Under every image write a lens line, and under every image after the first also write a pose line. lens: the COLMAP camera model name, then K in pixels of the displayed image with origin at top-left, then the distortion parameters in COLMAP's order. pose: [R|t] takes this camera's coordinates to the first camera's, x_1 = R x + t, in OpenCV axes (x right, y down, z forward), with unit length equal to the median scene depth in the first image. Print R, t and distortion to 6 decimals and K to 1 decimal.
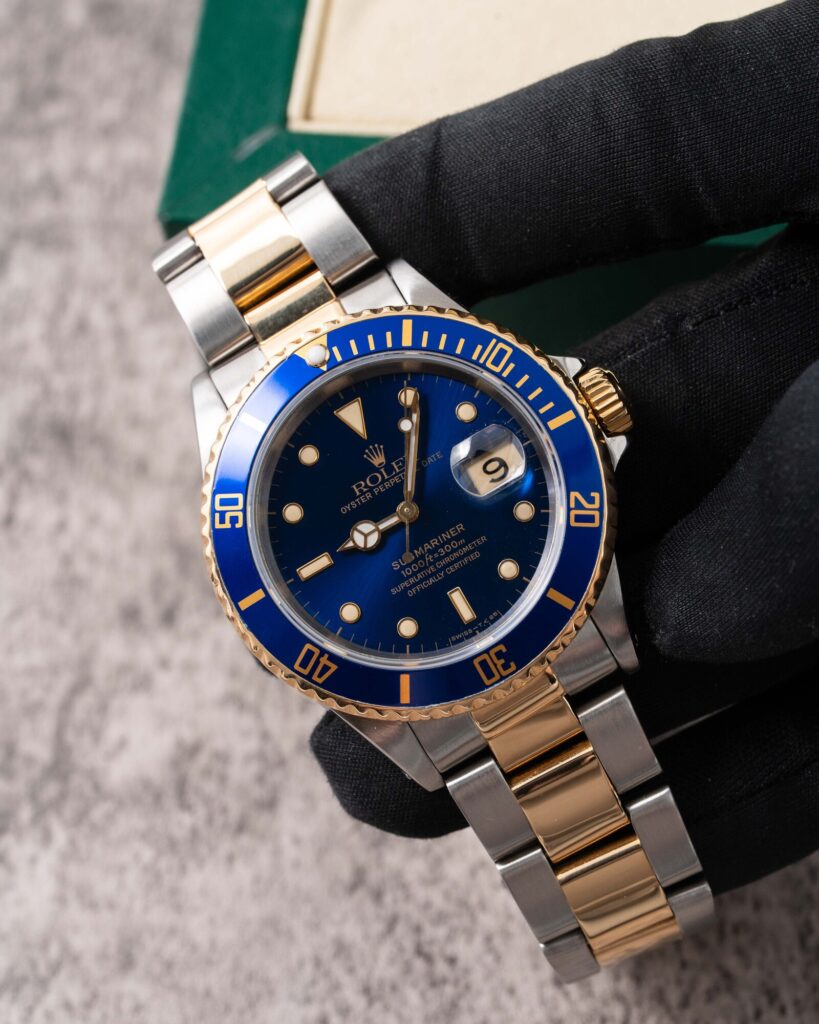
lens RADIAL K [[4677.0, 0, 409.5], [0, 4677.0, 512.0], [0, 0, 1]] dist [-1.393400, -1.405481]
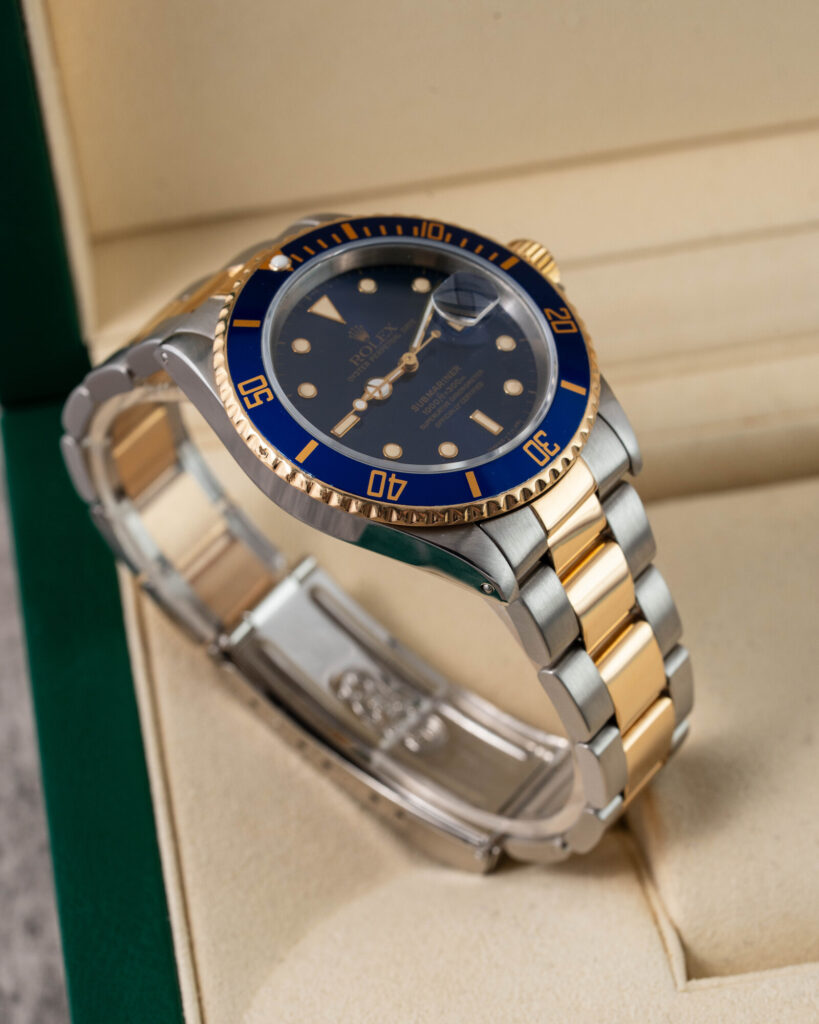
lens RADIAL K [[4677.0, 0, 409.5], [0, 4677.0, 512.0], [0, 0, 1]] dist [-1.393400, -1.405481]
pose [[0.897892, -0.173987, 0.404374, -0.440597], [0.348904, 0.841392, -0.412704, 0.472255], [-0.268432, 0.511652, 0.816184, 0.141088]]
